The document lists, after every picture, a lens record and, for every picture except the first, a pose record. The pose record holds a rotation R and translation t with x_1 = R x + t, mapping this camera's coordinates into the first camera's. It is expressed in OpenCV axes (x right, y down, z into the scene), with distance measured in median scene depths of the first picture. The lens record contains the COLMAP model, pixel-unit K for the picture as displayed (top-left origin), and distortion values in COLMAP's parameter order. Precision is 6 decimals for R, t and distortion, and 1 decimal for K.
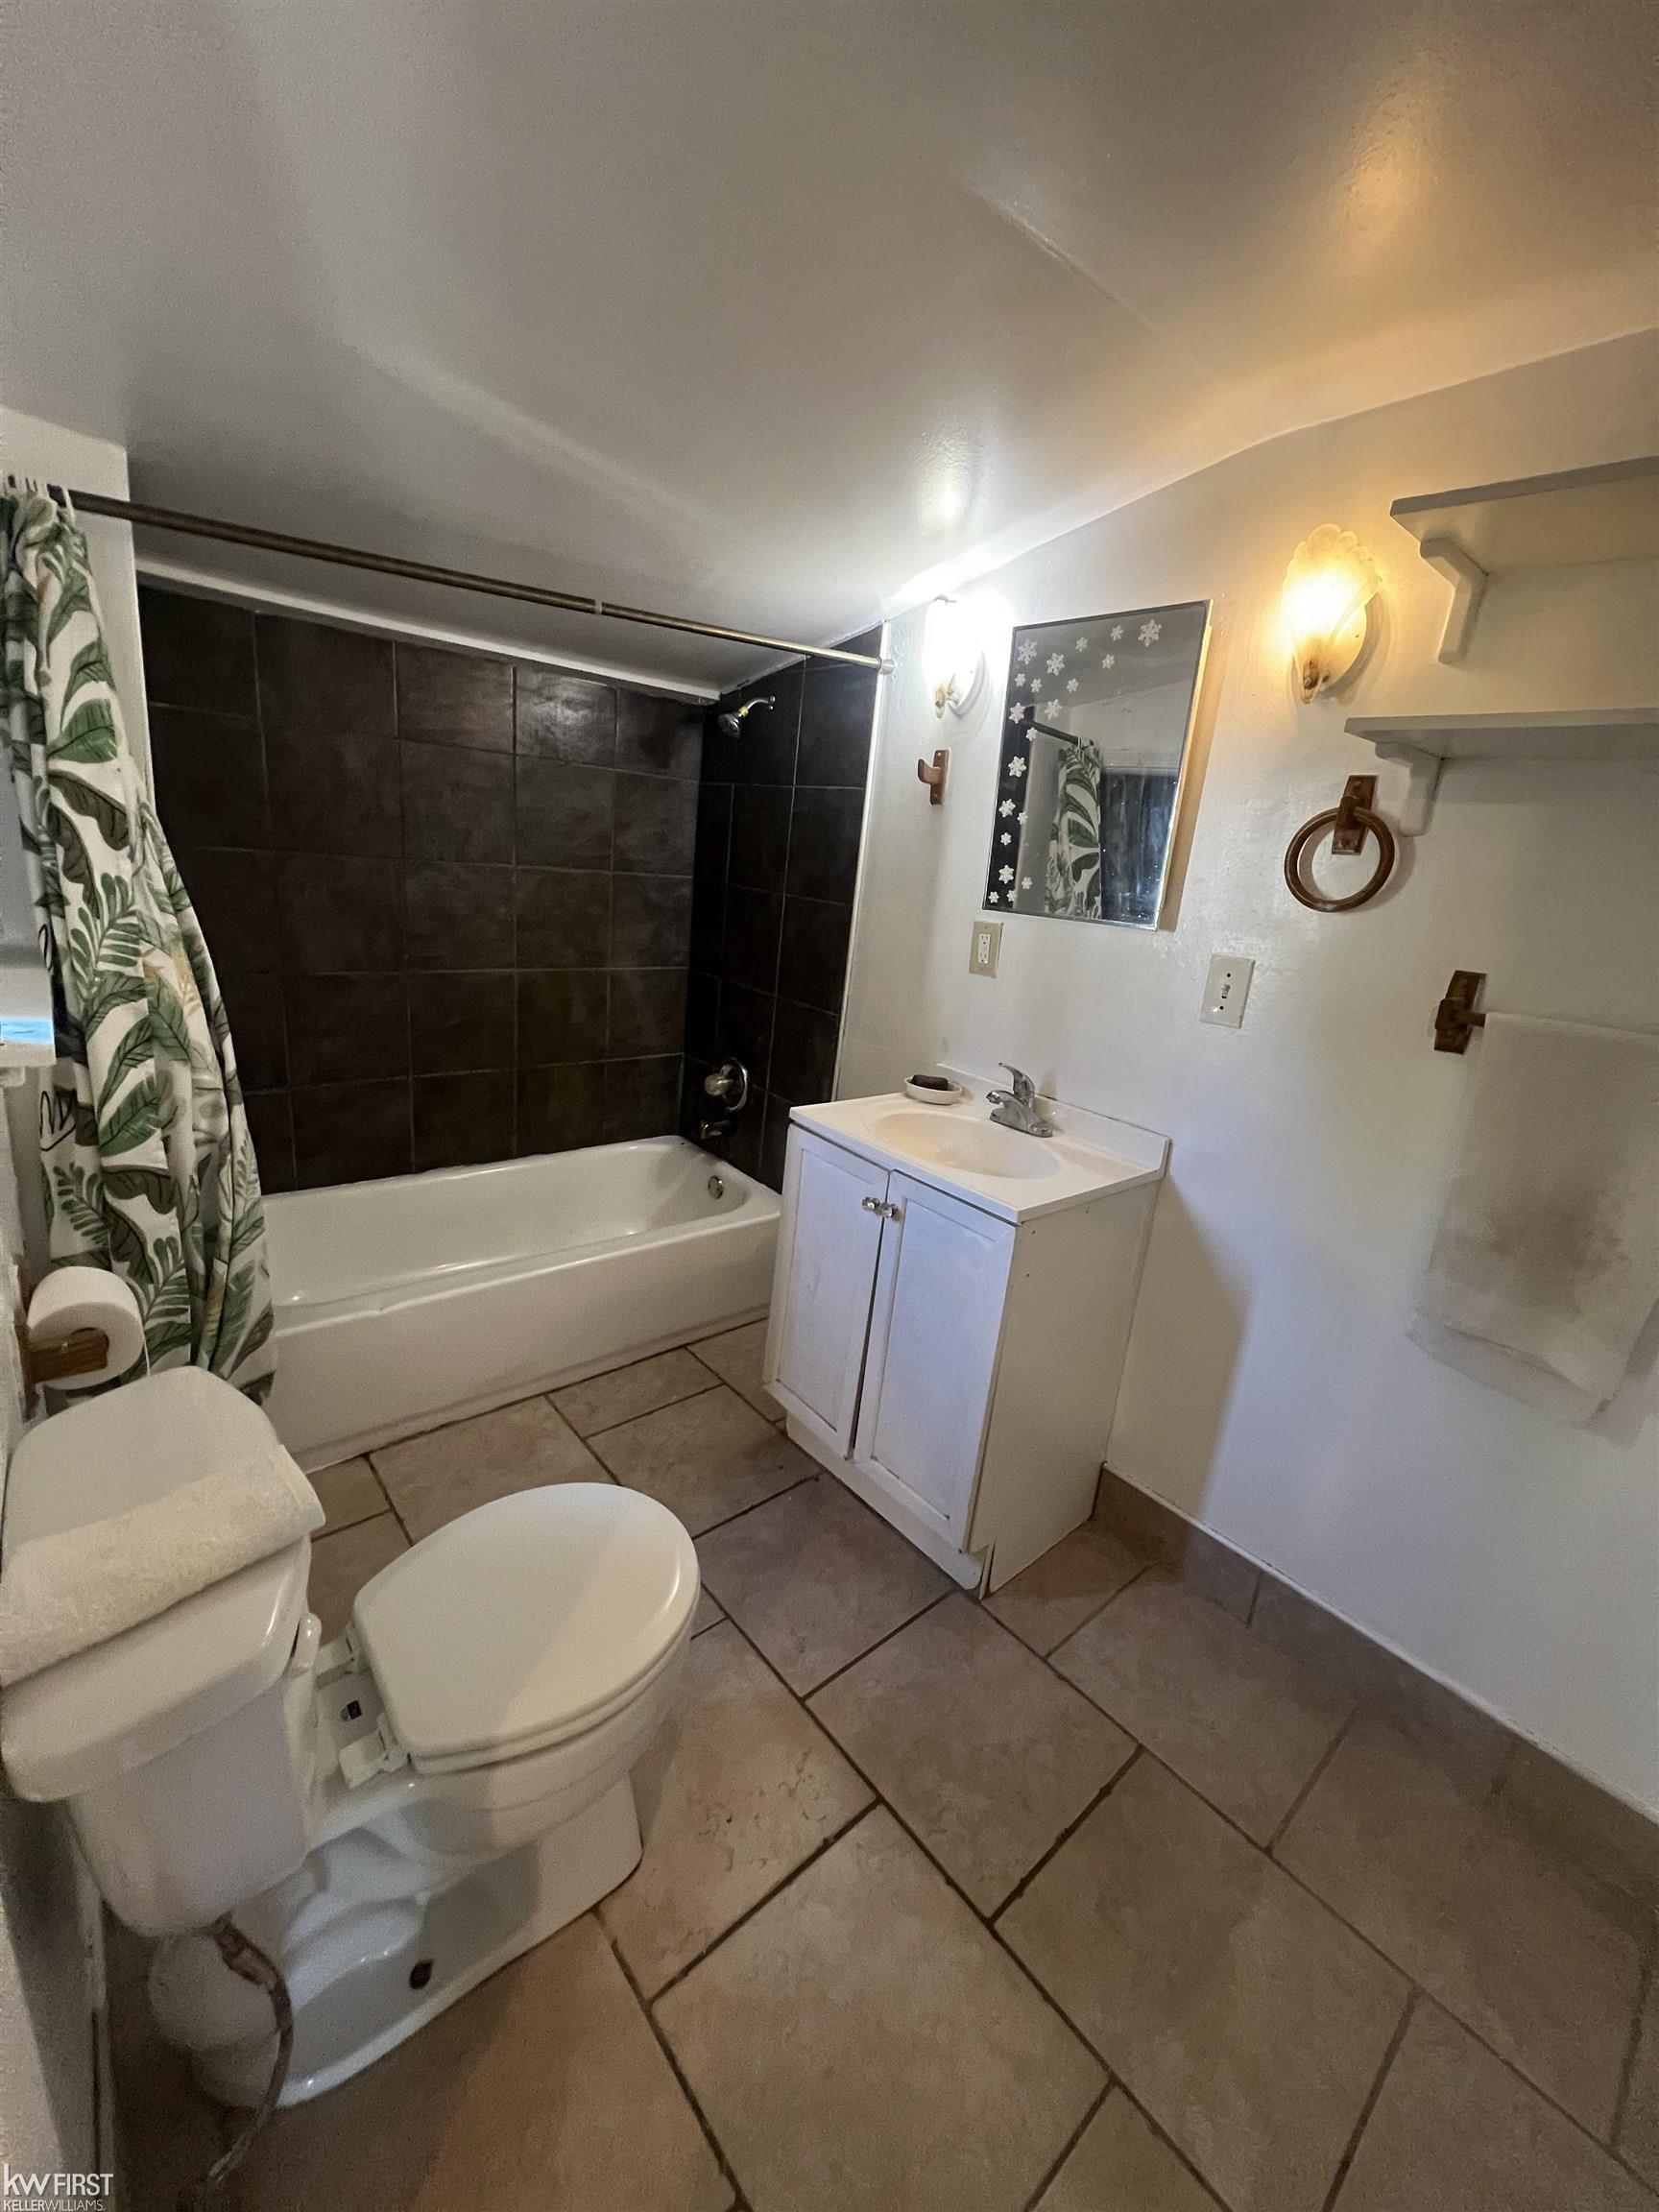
lens RADIAL K [[884.8, 0, 832.0], [0, 884.8, 1100.3], [0, 0, 1]] dist [-0.004003, 0.000393]
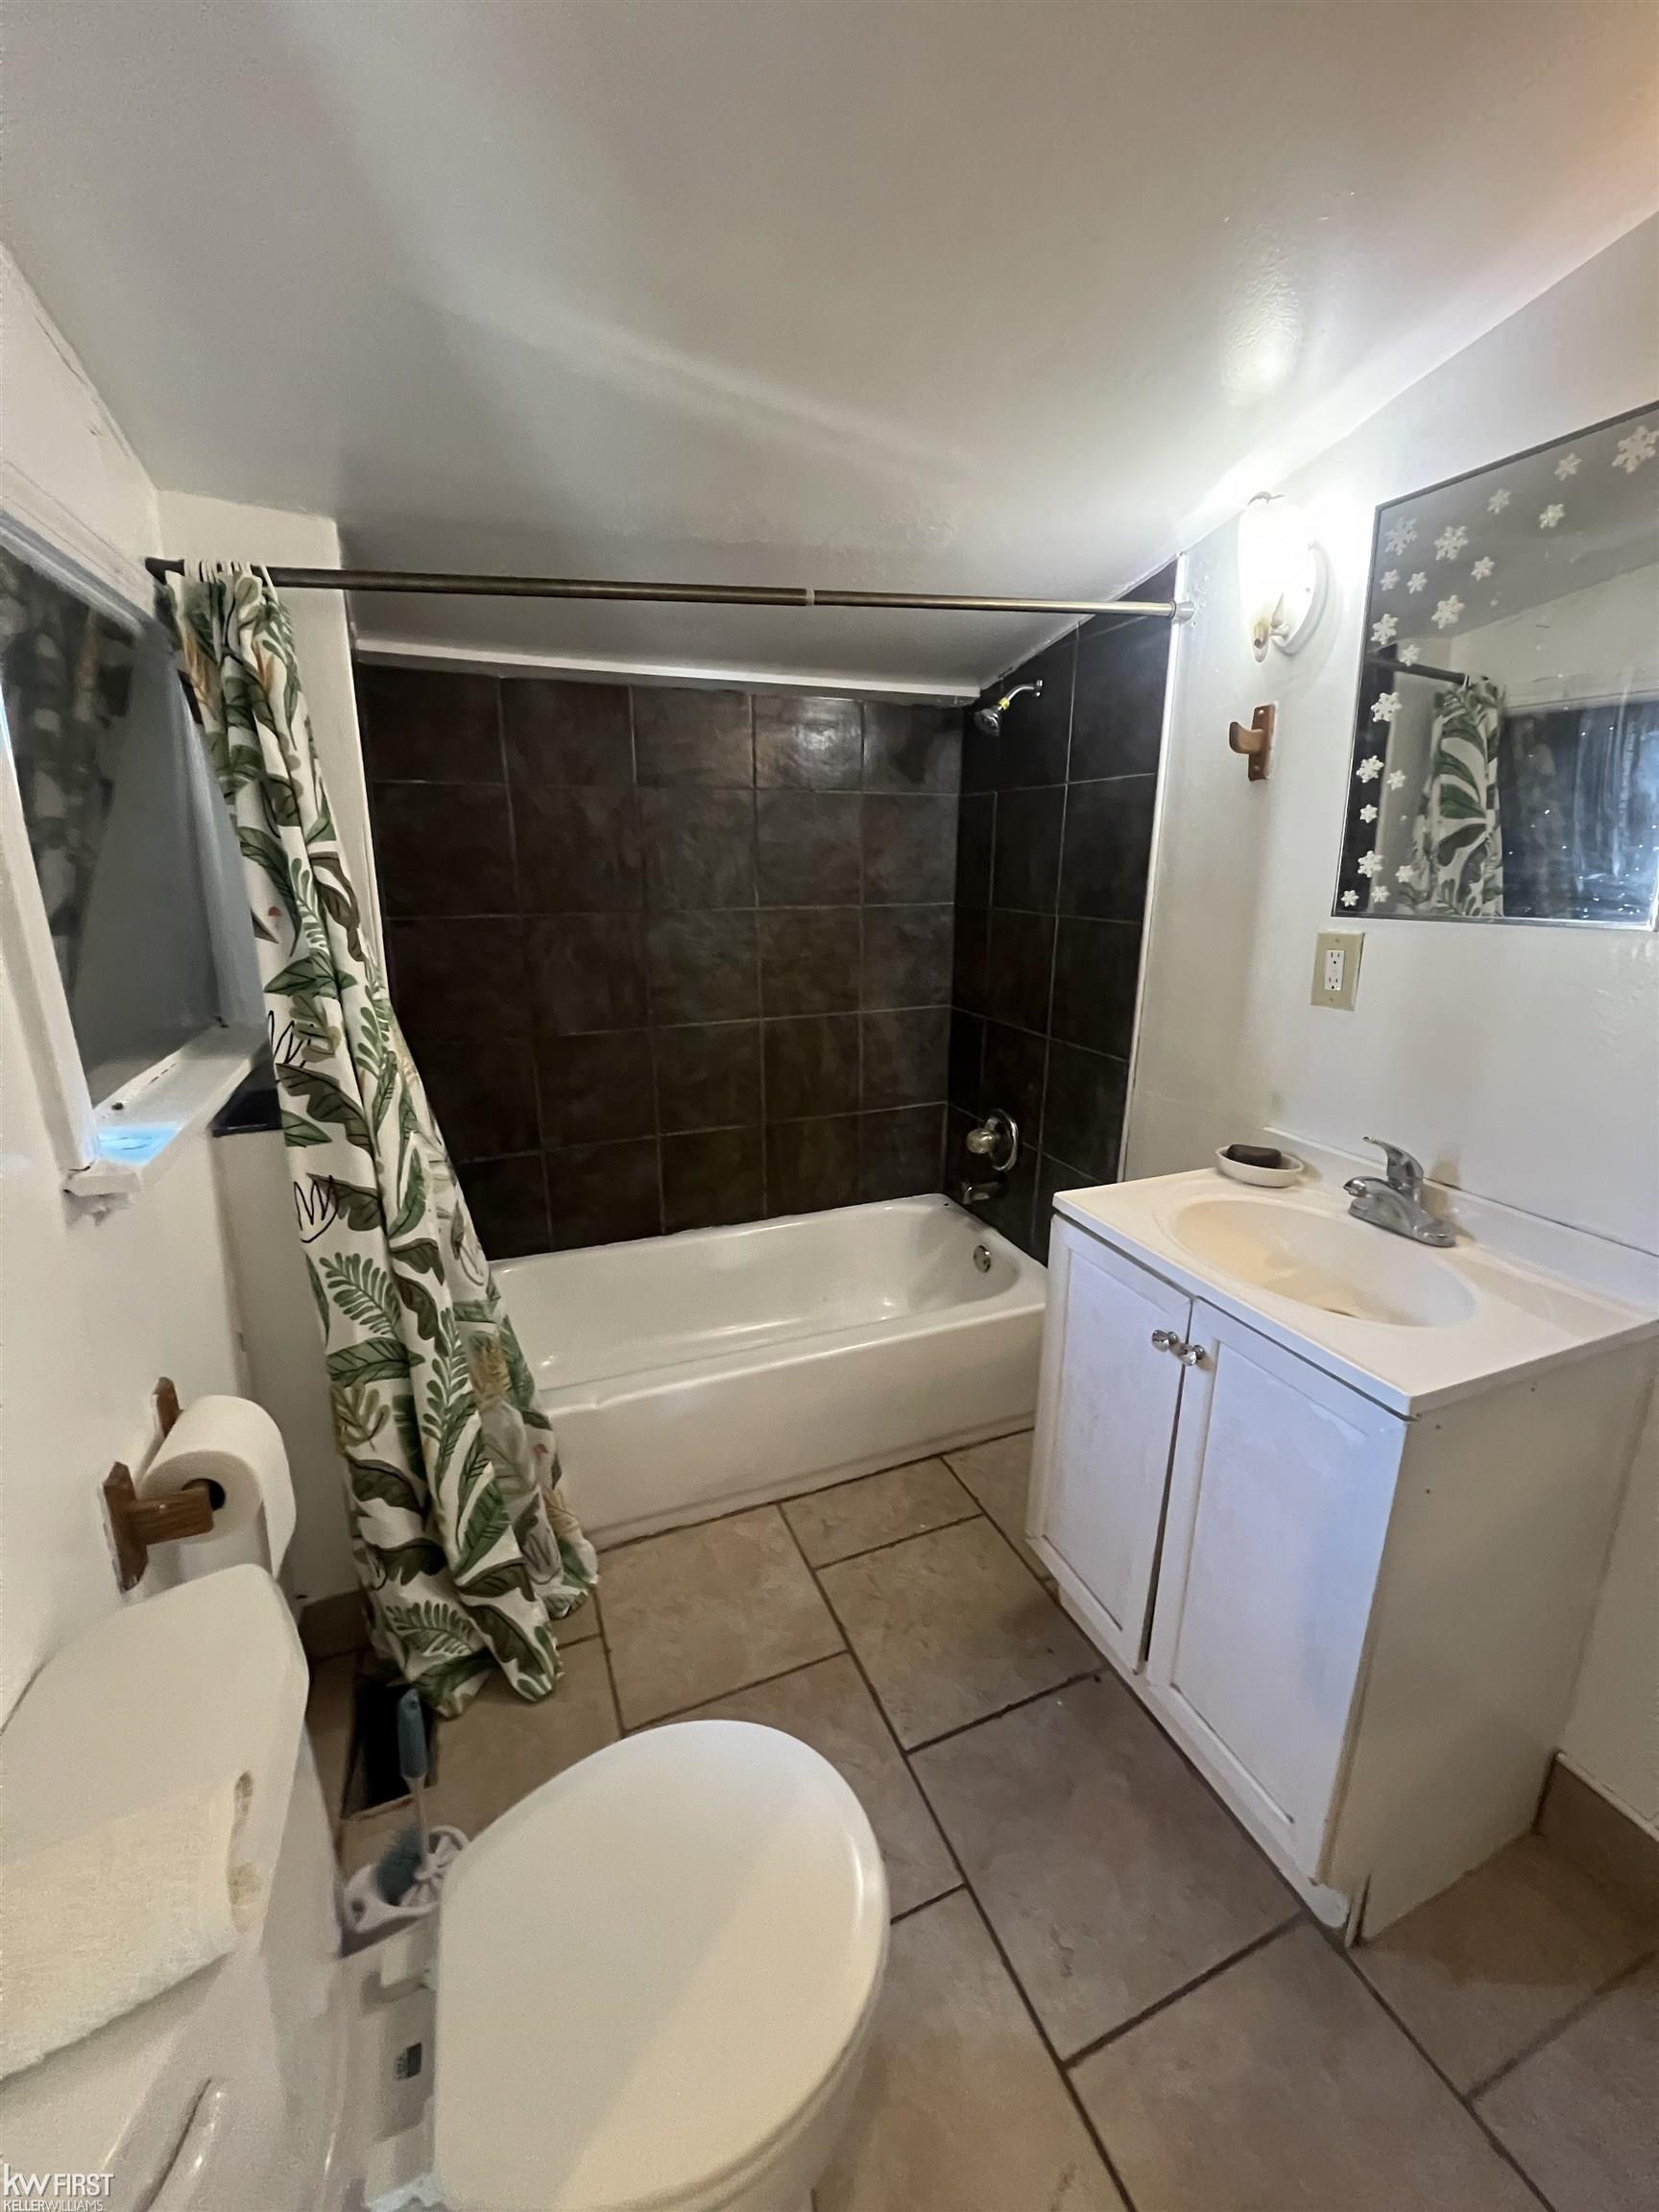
lens RADIAL K [[884.8, 0, 832.7], [0, 884.8, 1099.4], [0, 0, 1]] dist [-0.004003, 0.000393]
pose [[0.943900, -0.011362, -0.330037, 0.024573], [0.002974, 0.999660, -0.025909, -0.051482], [0.330219, 0.023474, 0.943612, 0.200730]]
